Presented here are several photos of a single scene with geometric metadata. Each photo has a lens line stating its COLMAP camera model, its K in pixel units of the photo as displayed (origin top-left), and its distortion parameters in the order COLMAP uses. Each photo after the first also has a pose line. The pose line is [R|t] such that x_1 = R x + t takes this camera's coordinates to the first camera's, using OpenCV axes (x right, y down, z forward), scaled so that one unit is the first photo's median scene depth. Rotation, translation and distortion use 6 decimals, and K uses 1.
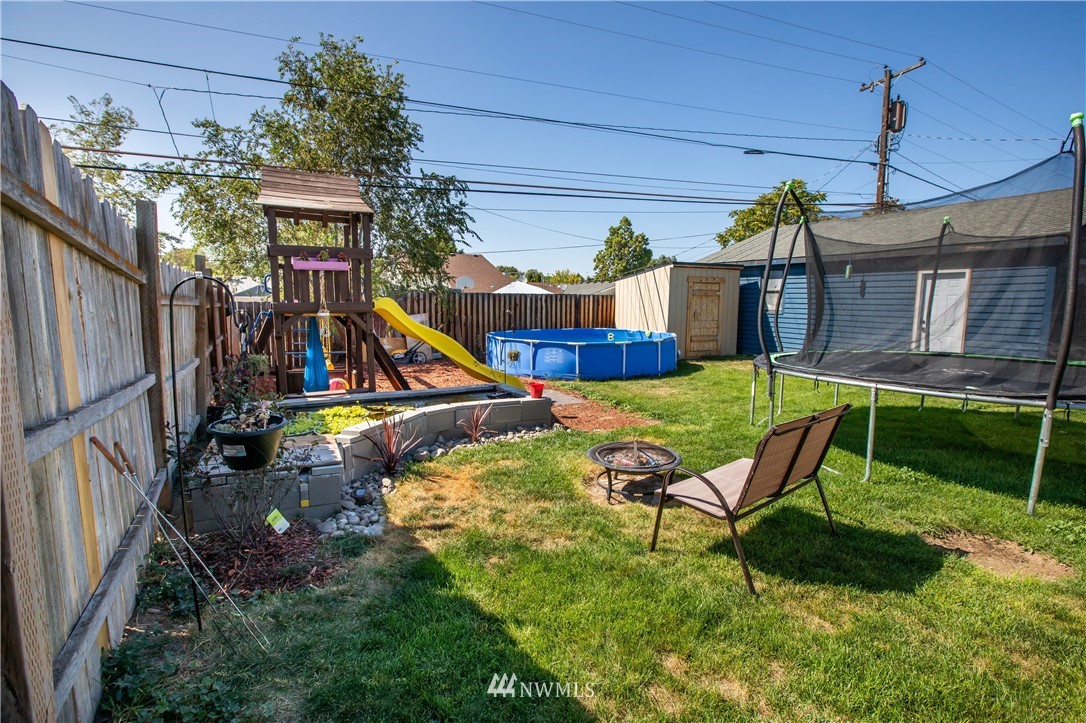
lens RADIAL K [[491.0, 0, 543.0], [0, 491.0, 361.5], [0, 0, 1]] dist [-0.002984, -0.000730]
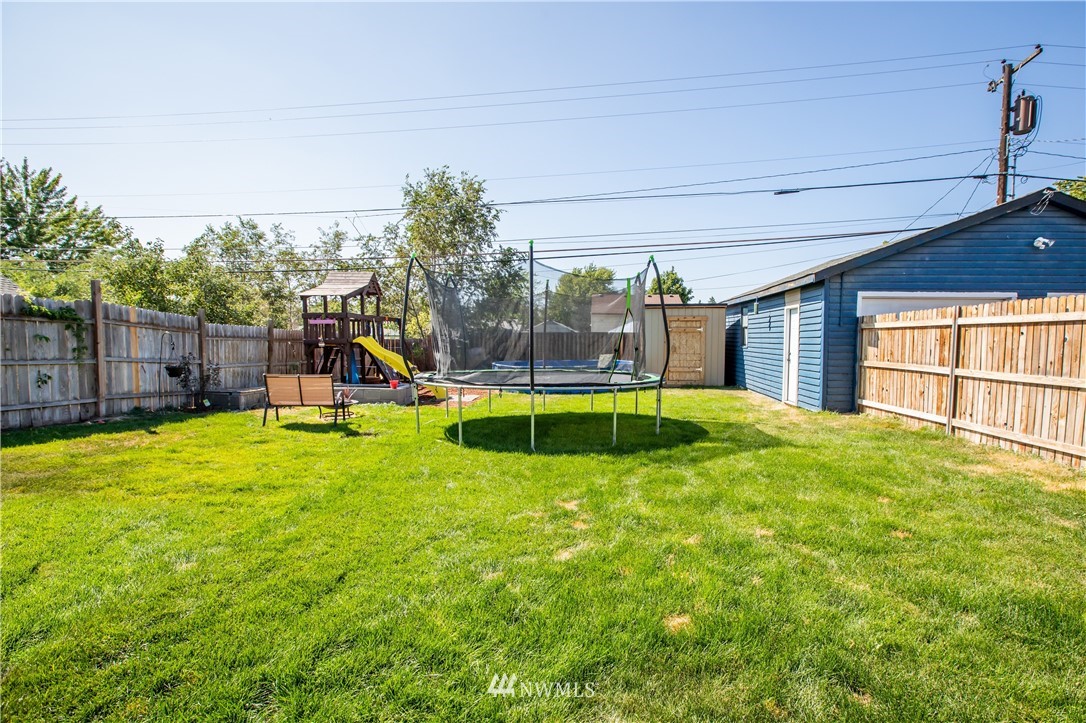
lens RADIAL K [[482.9, 0, 543.0], [0, 482.9, 361.5], [0, 0, 1]] dist [-0.001936, -0.000307]
pose [[0.877526, 0.014545, -0.479309, 0.563252], [-0.048813, 0.997057, -0.059111, 0.014680], [0.477038, 0.075268, 0.875654, -0.116523]]
